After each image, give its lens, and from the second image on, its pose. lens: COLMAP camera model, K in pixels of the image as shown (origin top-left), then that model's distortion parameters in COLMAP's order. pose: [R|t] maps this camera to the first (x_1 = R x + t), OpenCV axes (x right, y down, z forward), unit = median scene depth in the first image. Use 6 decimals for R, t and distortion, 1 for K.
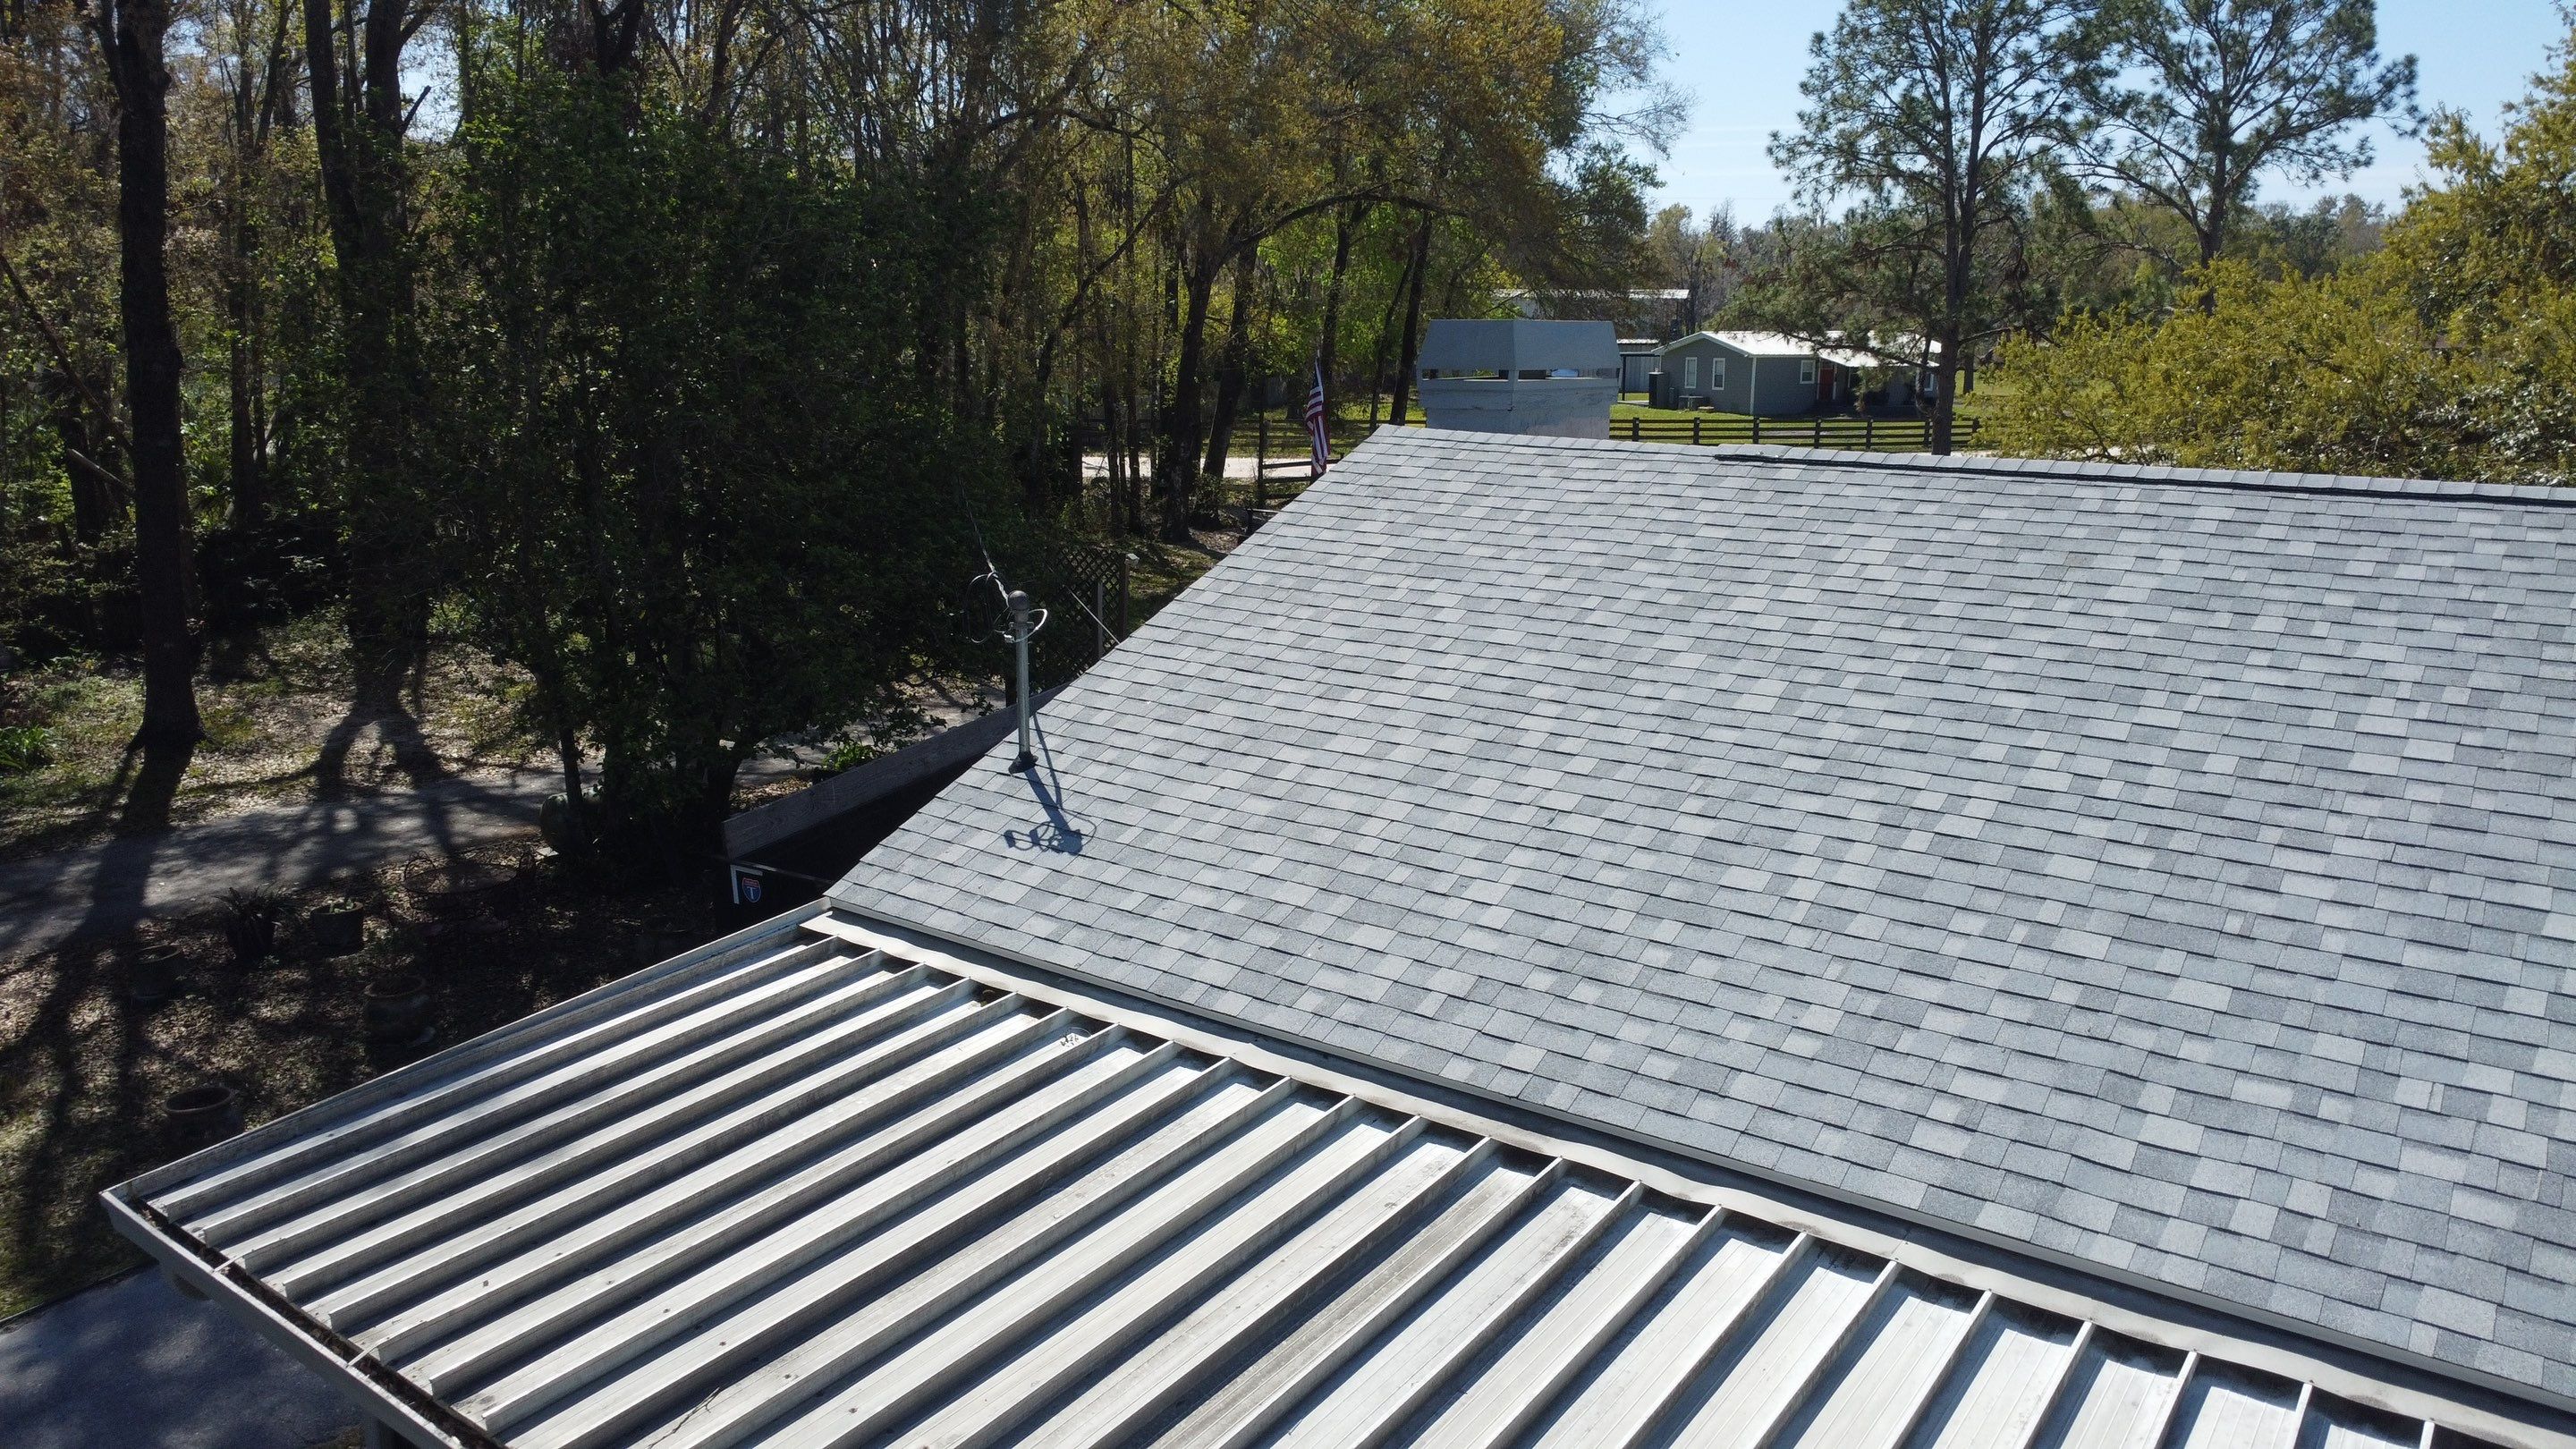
lens RADIAL K [[1863.0, 0, 1282.8], [0, 1863.0, 736.8], [0, 0, 1]] dist [-0.028334, -0.009167]
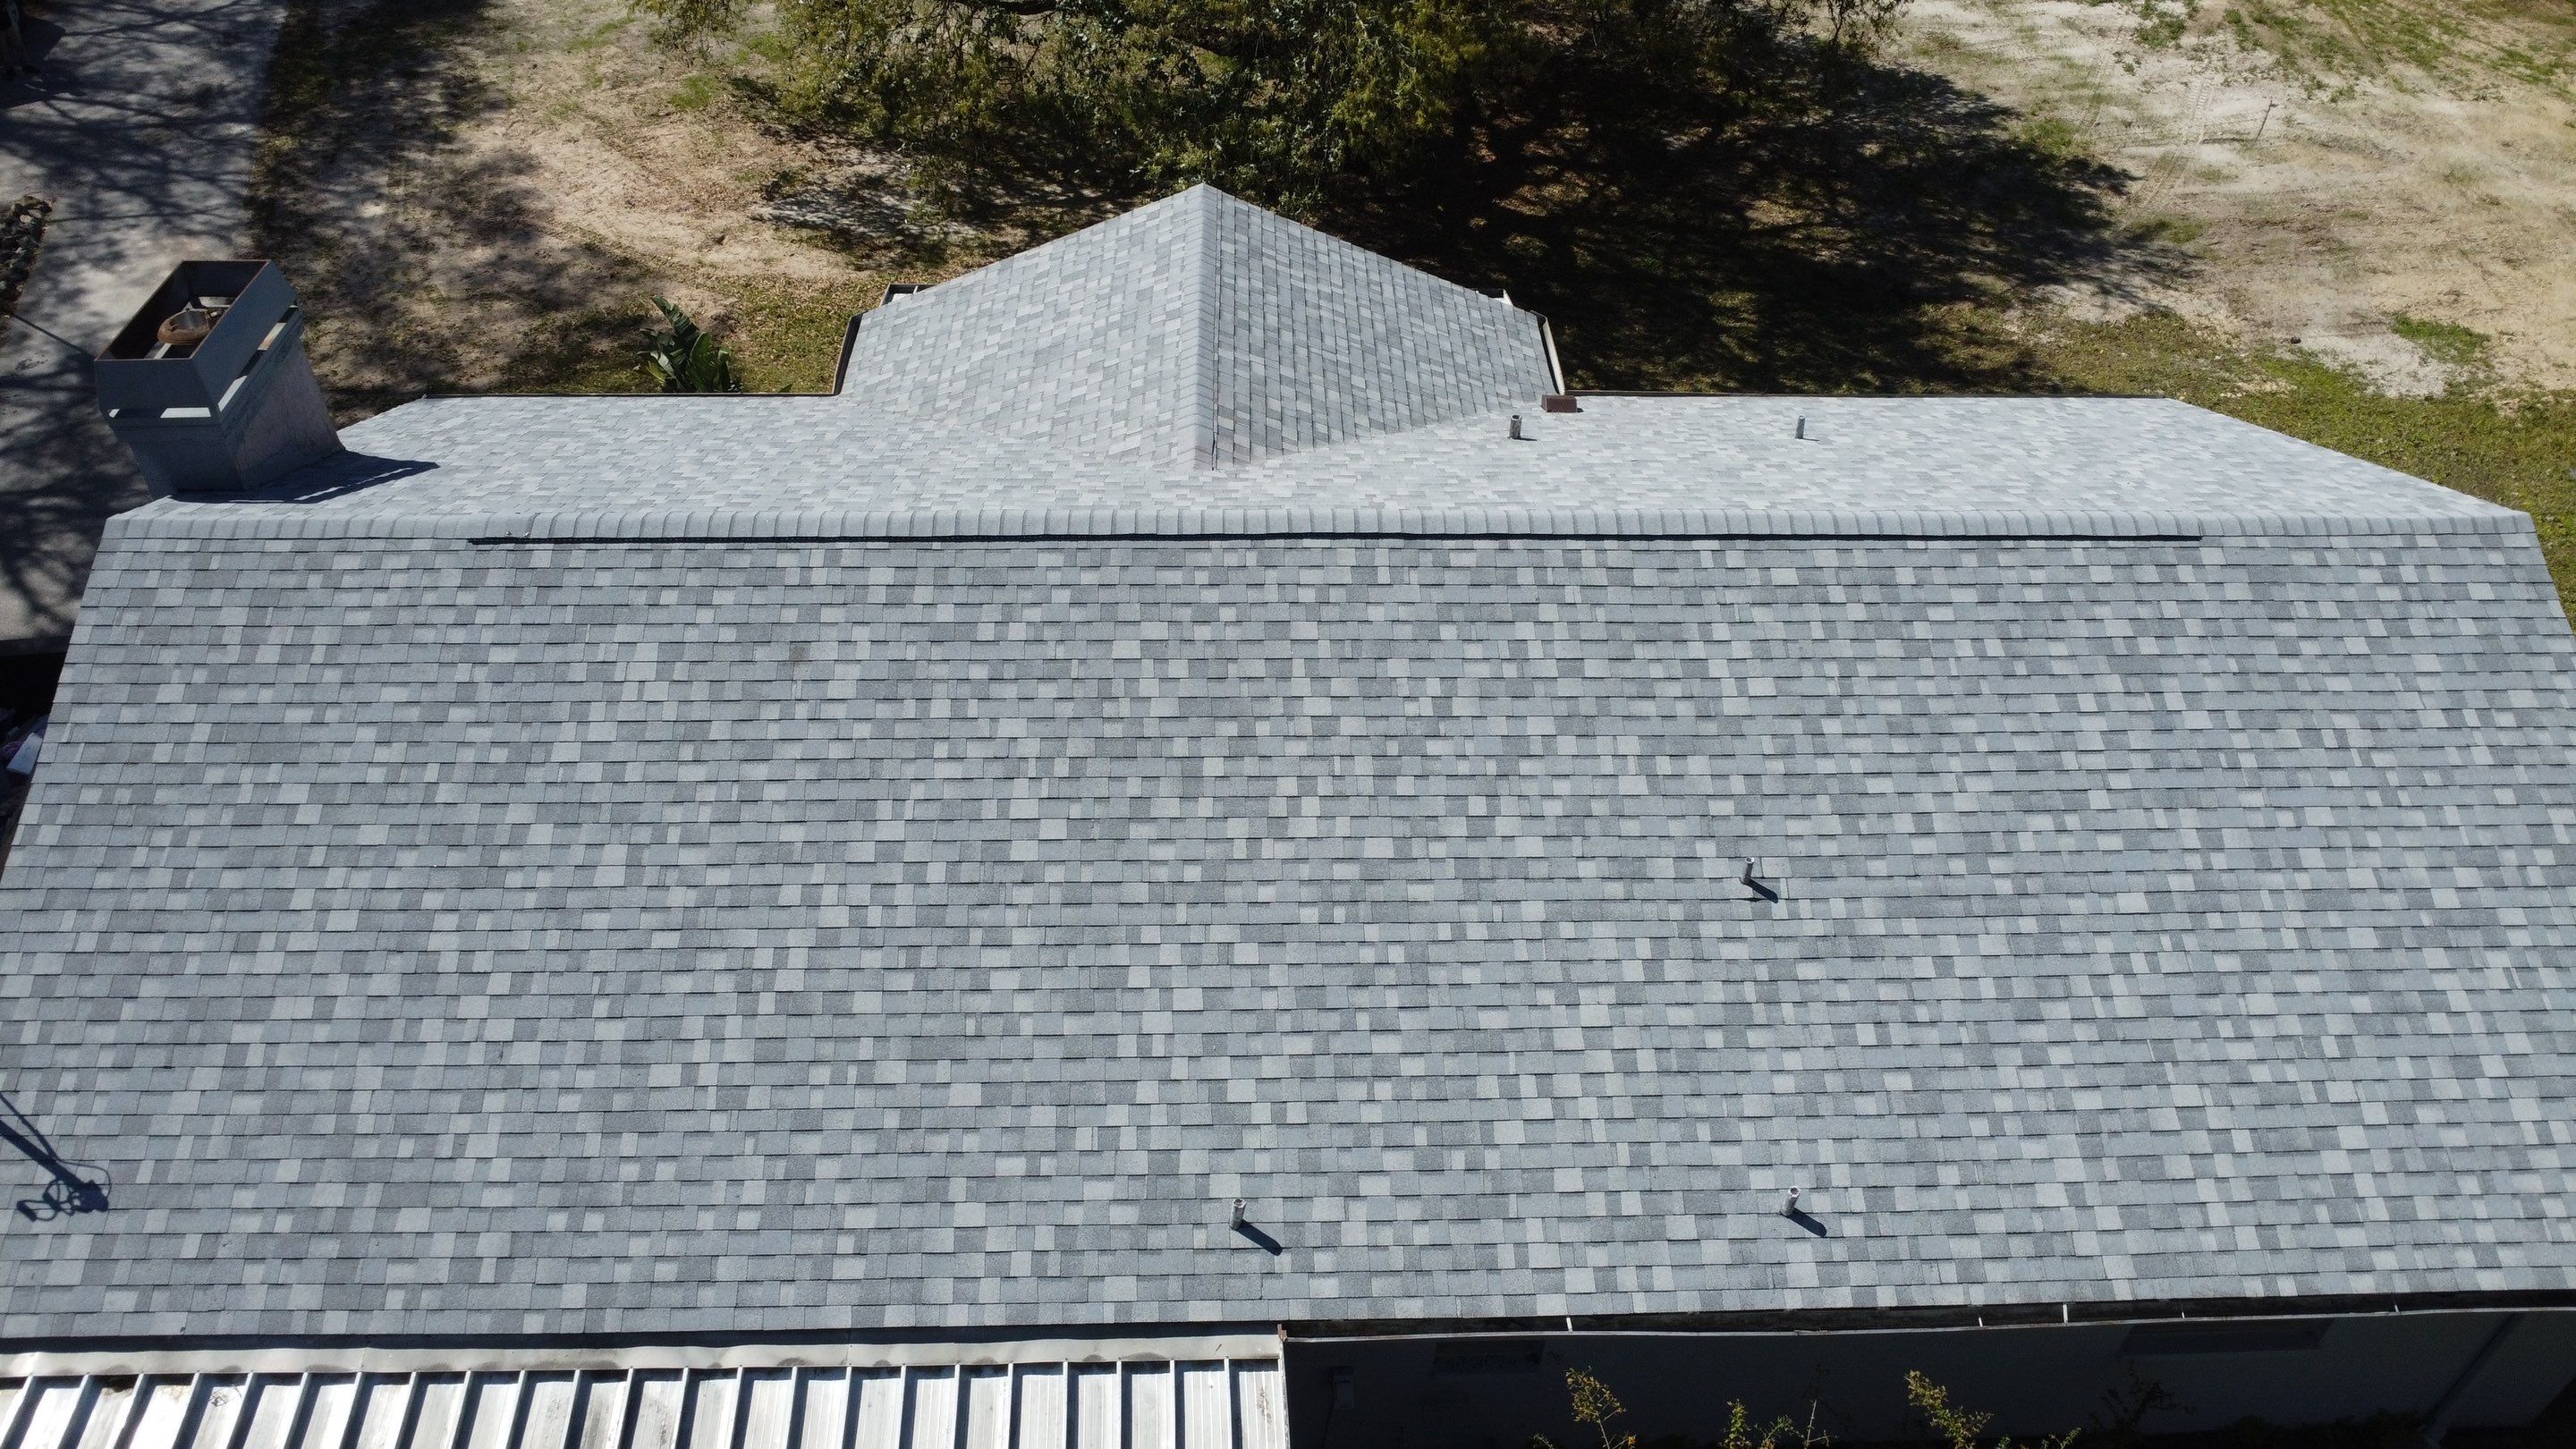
lens RADIAL K [[1863.0, 0, 1287.2], [0, 1863.0, 722.3], [0, 0, 1]] dist [-0.028334, -0.009167]
pose [[0.774761, -0.404192, 0.486183, 0.031043], [0.116098, 0.846842, 0.519019, -0.747548], [-0.621503, -0.345671, 0.703026, -0.189767]]
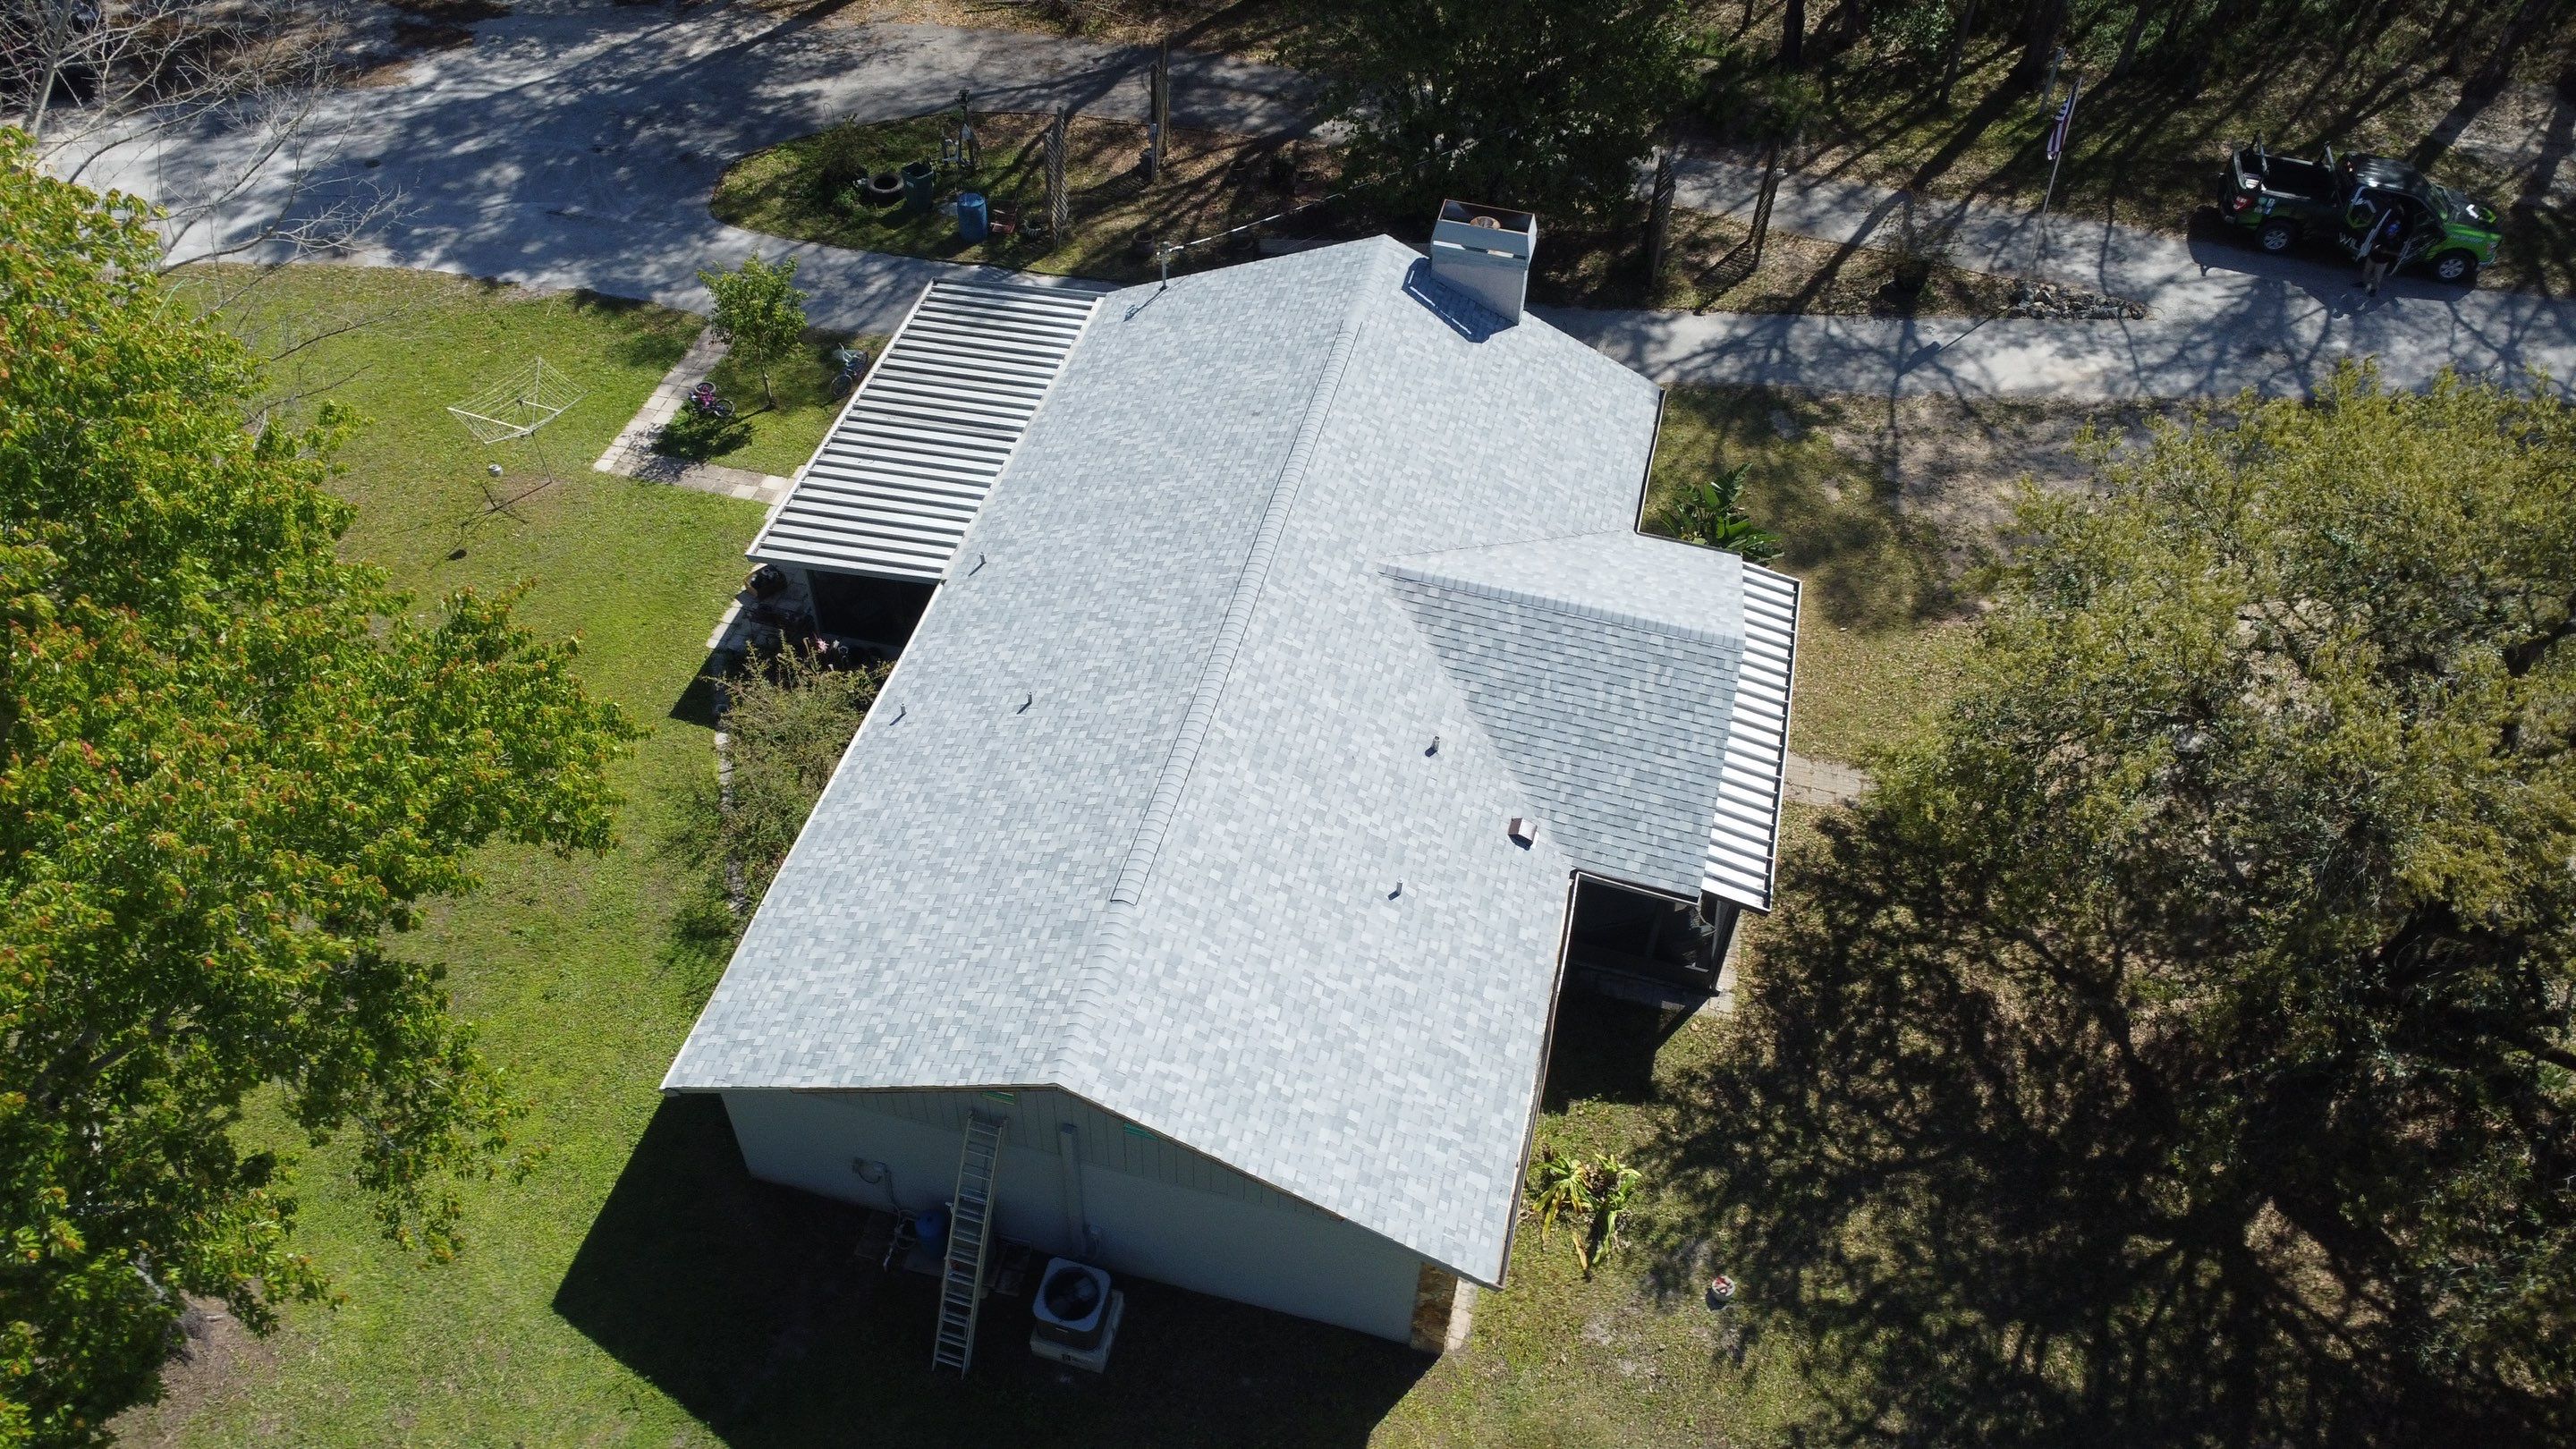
lens RADIAL K [[1863.0, 0, 1293.0], [0, 1863.0, 725.0], [0, 0, 1]] dist [-0.028334, -0.009167]
pose [[0.391343, 0.678829, -0.621323, 2.892187], [-0.233086, 0.726273, 0.646682, -1.841871], [0.890237, -0.108253, 0.442447, -0.398603]]
